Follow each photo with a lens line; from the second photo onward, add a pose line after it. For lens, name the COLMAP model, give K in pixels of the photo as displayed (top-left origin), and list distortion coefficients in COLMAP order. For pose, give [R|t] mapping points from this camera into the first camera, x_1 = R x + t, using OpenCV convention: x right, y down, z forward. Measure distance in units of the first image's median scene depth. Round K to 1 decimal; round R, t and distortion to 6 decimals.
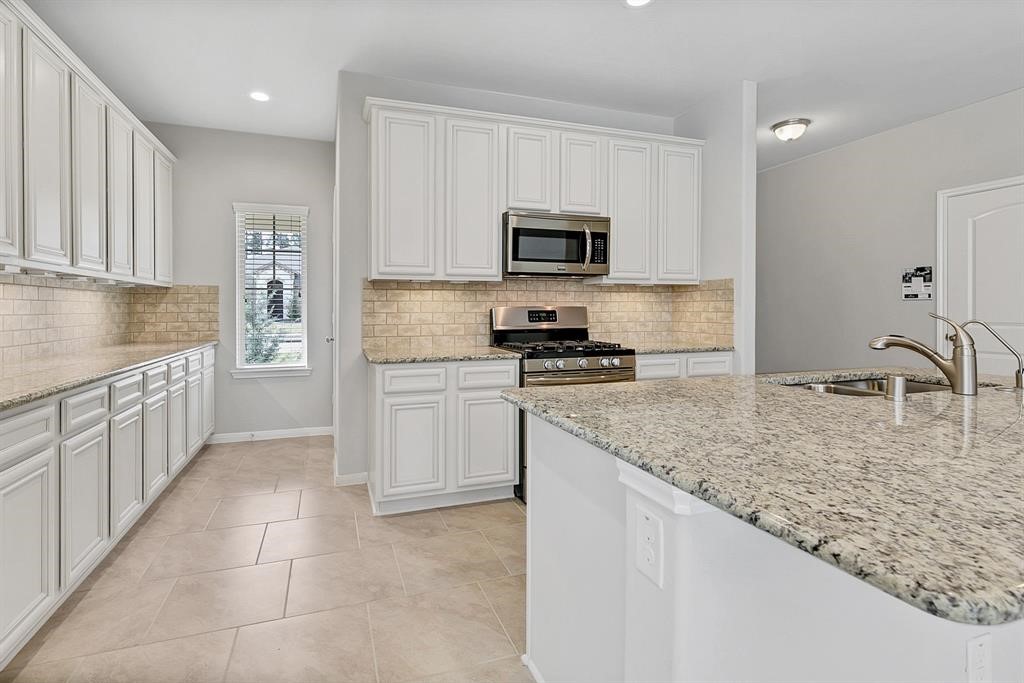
lens RADIAL K [[488.2, 0, 484.7], [0, 488.2, 306.2], [0, 0, 1]] dist [0.002209, 0.000186]
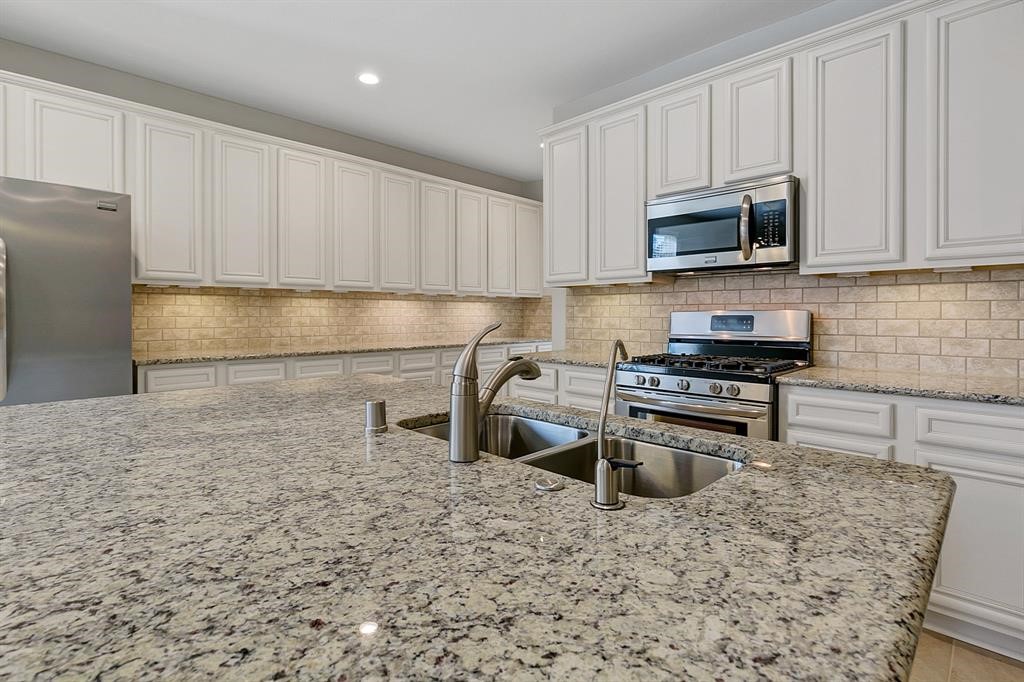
lens RADIAL K [[500.1, 0, 508.3], [0, 500.1, 314.0], [0, 0, 1]] dist [-0.001777, -0.000457]
pose [[0.443918, 0.001605, -0.896066, 0.697991], [0.001404, 0.999996, 0.002487, 0.003890], [0.896066, -0.002362, 0.443914, 0.362678]]
